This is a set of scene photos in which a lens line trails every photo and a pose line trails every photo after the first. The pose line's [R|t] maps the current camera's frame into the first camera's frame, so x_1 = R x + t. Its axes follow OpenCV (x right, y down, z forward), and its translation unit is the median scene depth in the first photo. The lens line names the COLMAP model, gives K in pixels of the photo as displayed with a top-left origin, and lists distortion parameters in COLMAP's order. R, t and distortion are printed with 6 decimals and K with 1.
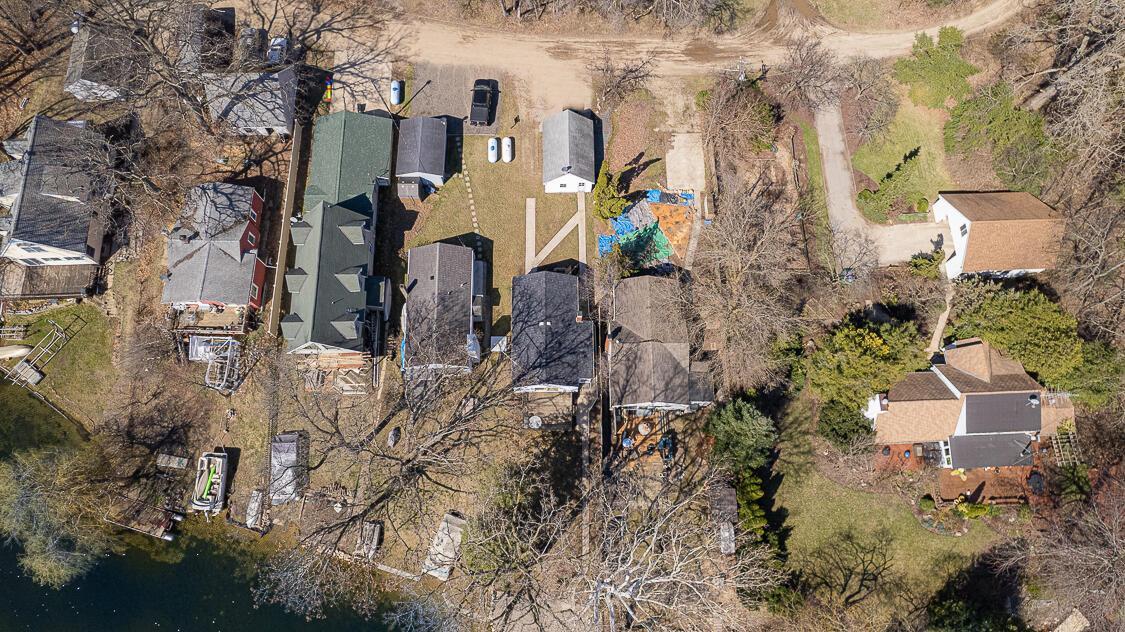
lens RADIAL K [[726.6, 0, 562.5], [0, 726.6, 316.0], [0, 0, 1]] dist [-0.075811, 0.078827]
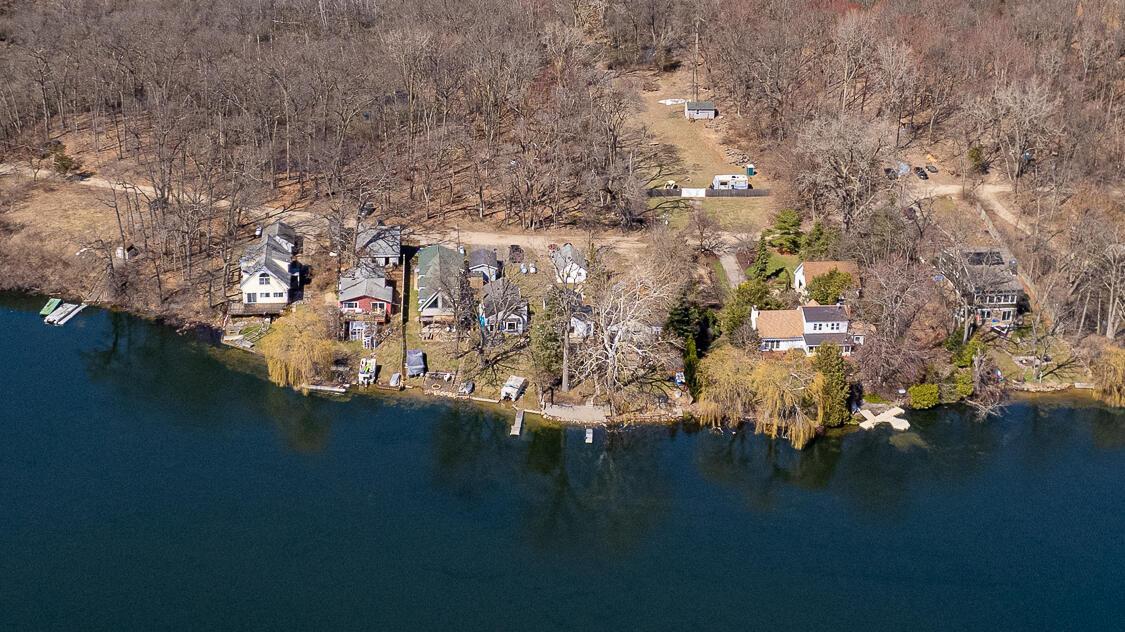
lens RADIAL K [[1673.3, 0, 535.6], [0, 1673.3, 315.0], [0, 0, 1]] dist [-0.028593, 0.018318]
pose [[0.998673, -0.010341, 0.050446, -0.279140], [0.043690, 0.688688, -0.723740, 2.755389], [-0.027258, 0.724984, 0.688226, -1.637282]]
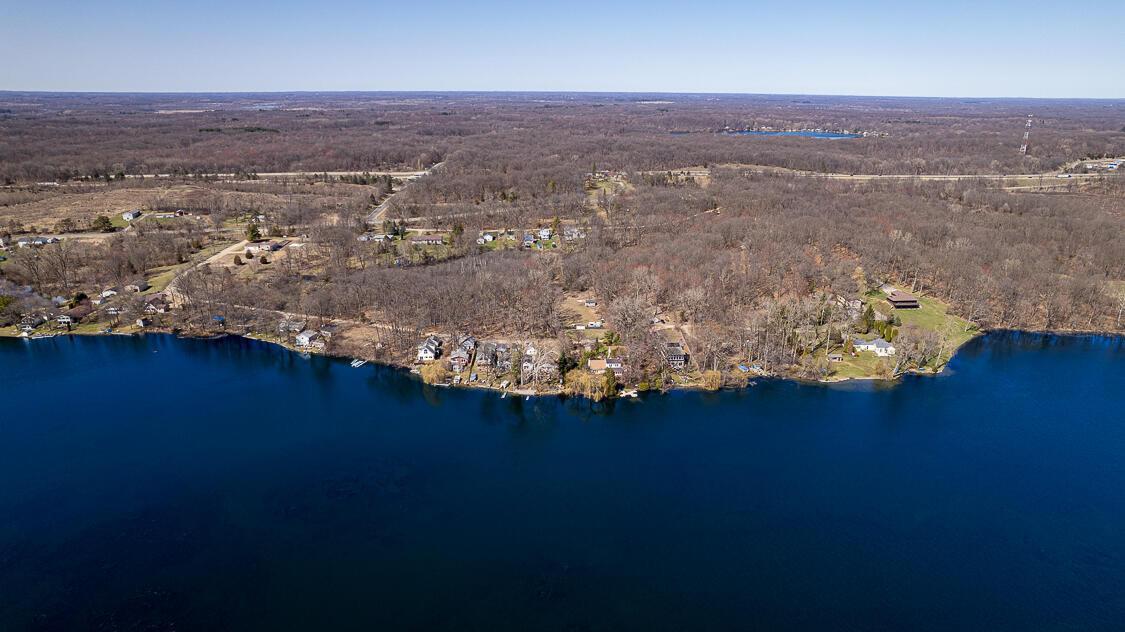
lens RADIAL K [[707.5, 0, 562.5], [0, 707.5, 316.0], [0, 0, 1]] dist [-0.041560, 0.002106]
pose [[0.999797, -0.008887, 0.018090, 0.135245], [0.019915, 0.573605, -0.818890, 3.698271], [-0.003099, 0.819084, 0.573666, -1.991264]]
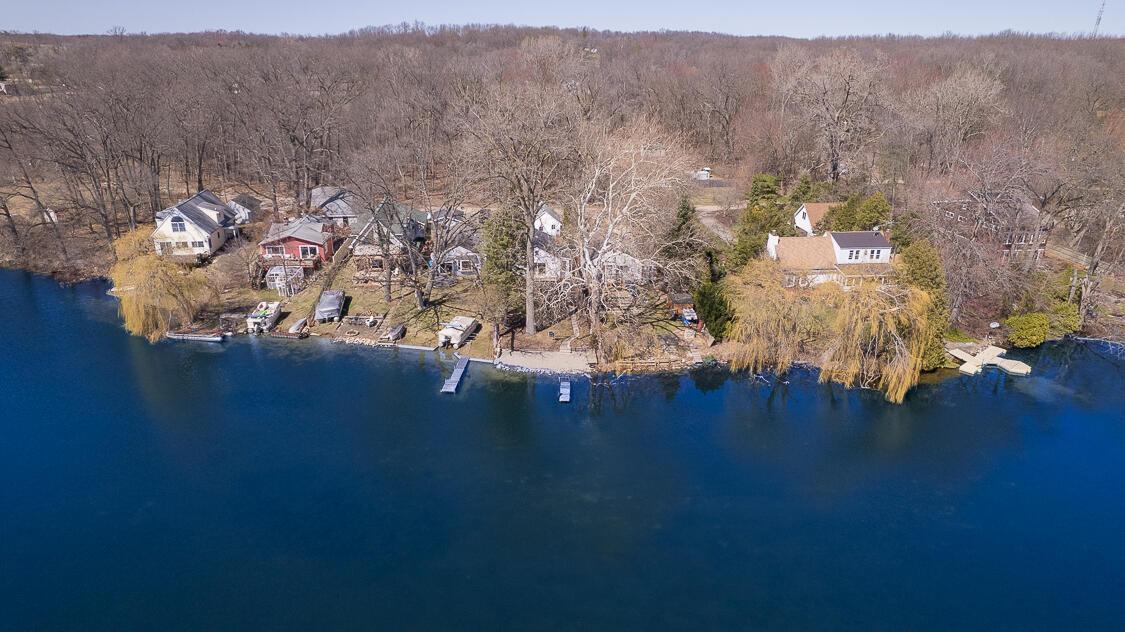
lens RADIAL K [[726.6, 0, 562.5], [0, 726.6, 316.0], [0, 0, 1]] dist [-0.075811, 0.078827]
pose [[0.997256, -0.025497, 0.069501, -0.067758], [0.070322, 0.619679, -0.781698, 1.145452], [-0.023137, 0.784441, 0.619772, 0.215737]]
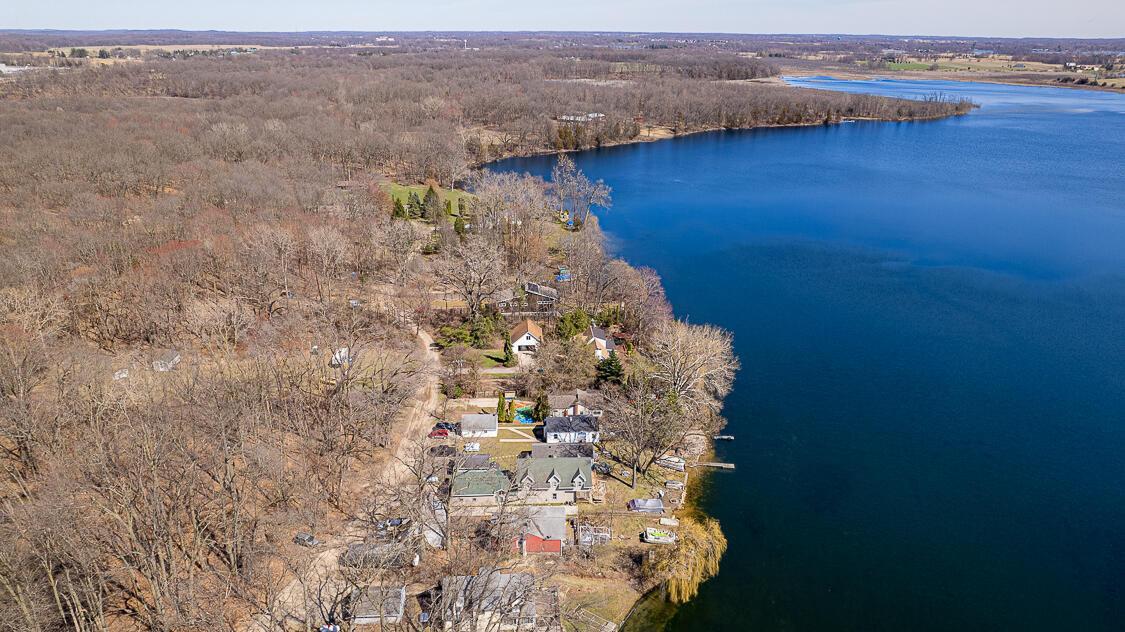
lens RADIAL K [[707.5, 0, 562.5], [0, 707.5, 316.0], [0, 0, 1]] dist [-0.041560, 0.002106]
pose [[-0.027720, -0.384147, 0.922856, -1.806102], [0.953968, 0.265633, 0.139227, -0.376944], [-0.298624, 0.884234, 0.359101, -0.062068]]
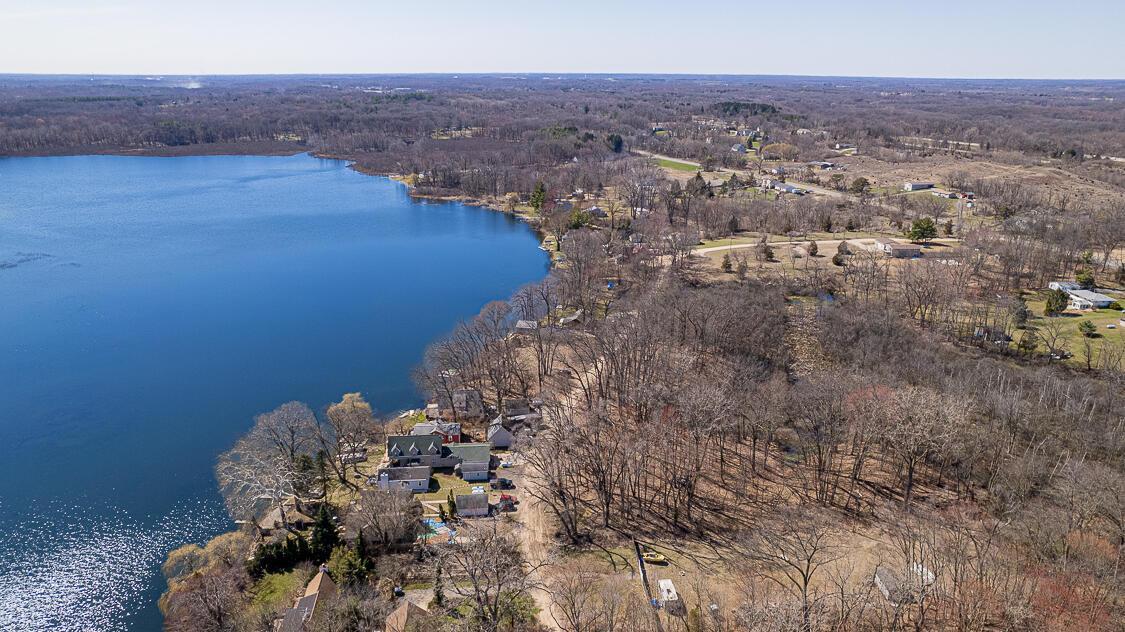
lens RADIAL K [[726.6, 0, 562.5], [0, 726.6, 316.0], [0, 0, 1]] dist [-0.075811, 0.078827]
pose [[0.075676, 0.305699, -0.949116, 2.046062], [-0.953856, 0.299568, 0.020433, -0.738234], [0.290571, 0.903774, 0.314263, -0.142206]]
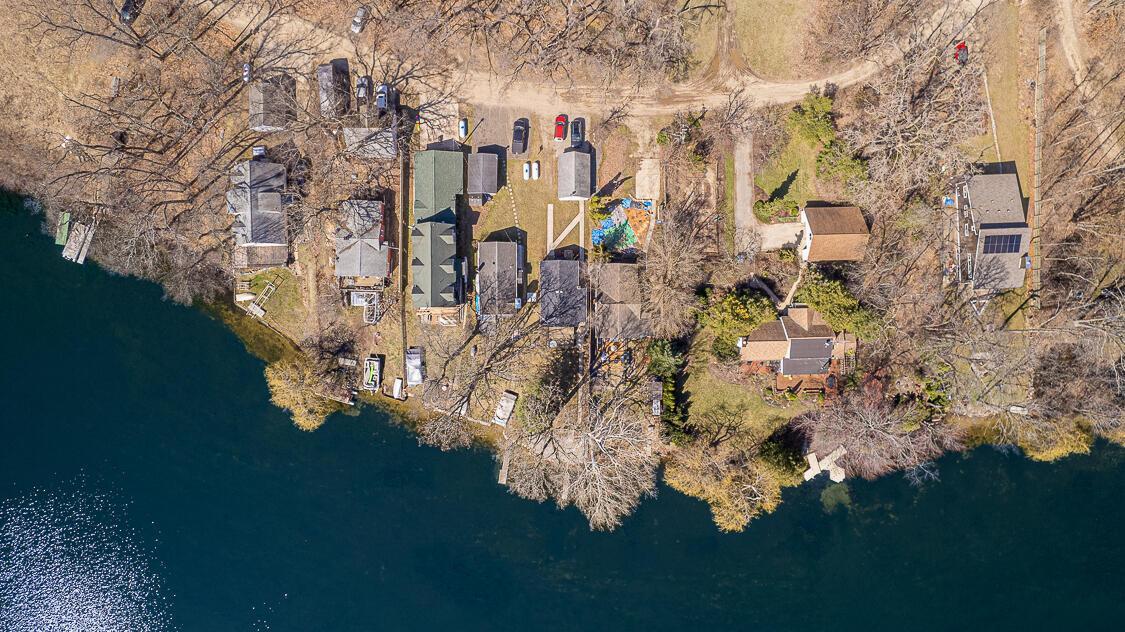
lens RADIAL K [[751.4, 0, 562.5], [0, 751.4, 316.0], [0, 0, 1]] dist [-0.038214, 0.001312]
pose [[0.999907, 0.013208, 0.003519, -0.020137], [-0.013656, 0.954264, 0.298652, -0.445026], [0.000587, -0.298673, 0.954355, -0.703091]]
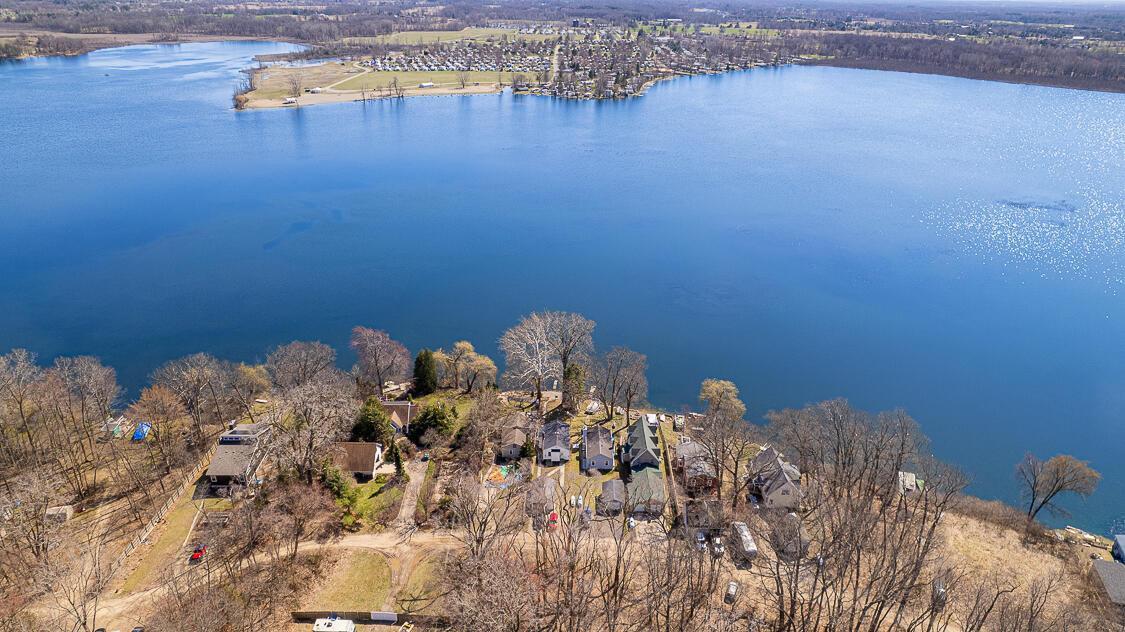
lens RADIAL K [[707.5, 0, 562.5], [0, 707.5, 316.0], [0, 0, 1]] dist [-0.041560, 0.002106]
pose [[-0.999329, -0.033578, 0.014658, -0.062530], [0.019216, -0.139733, 0.990003, -2.264790], [-0.031194, 0.989620, 0.140284, 0.217910]]
